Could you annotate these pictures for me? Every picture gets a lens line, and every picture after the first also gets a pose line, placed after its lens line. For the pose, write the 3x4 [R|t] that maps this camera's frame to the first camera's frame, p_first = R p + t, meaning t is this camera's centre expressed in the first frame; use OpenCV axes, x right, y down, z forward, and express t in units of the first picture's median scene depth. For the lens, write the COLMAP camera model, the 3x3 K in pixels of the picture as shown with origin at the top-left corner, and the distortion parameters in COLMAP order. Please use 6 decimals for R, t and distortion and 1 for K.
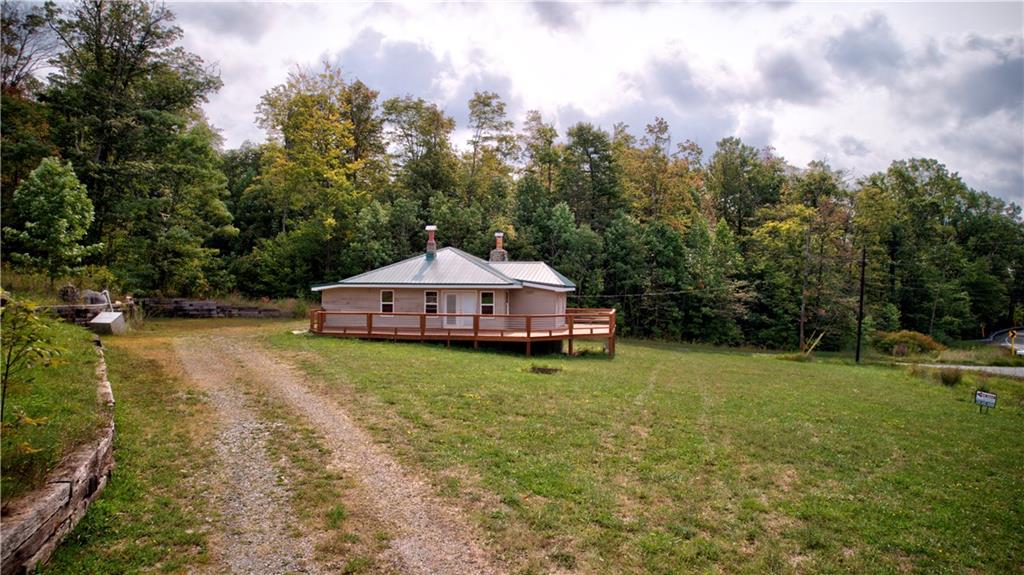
lens RADIAL K [[646.5, 0, 508.7], [0, 646.5, 287.0], [0, 0, 1]] dist [-0.043947, 0.022473]
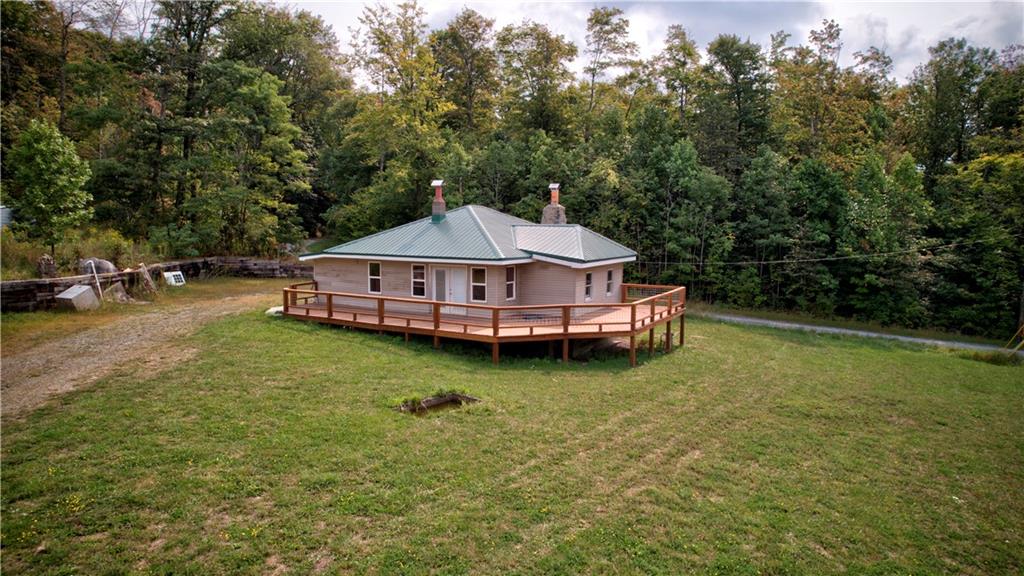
lens RADIAL K [[646.5, 0, 513.4], [0, 646.5, 285.5], [0, 0, 1]] dist [-0.043947, 0.022473]
pose [[0.948215, 0.030300, -0.316180, 0.144815], [-0.000006, 0.995441, 0.095377, -0.026124], [0.317628, -0.090436, 0.943893, 0.164348]]
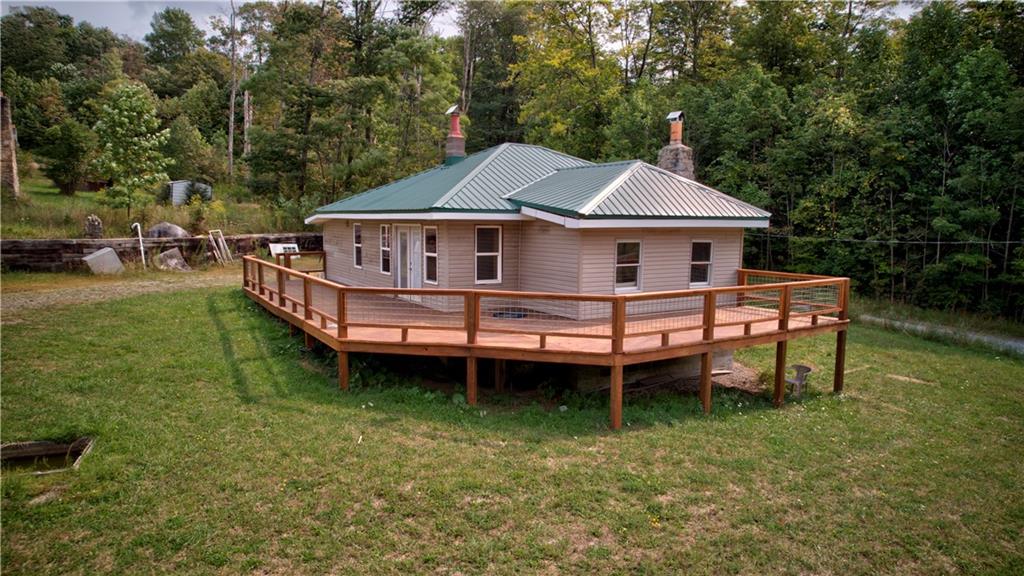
lens RADIAL K [[646.5, 0, 511.6], [0, 646.5, 293.4], [0, 0, 1]] dist [-0.043947, 0.022473]
pose [[0.691688, 0.081829, -0.717546, 0.201766], [-0.002689, 0.993845, 0.110746, 0.001812], [0.722192, -0.074672, 0.687650, 0.413726]]
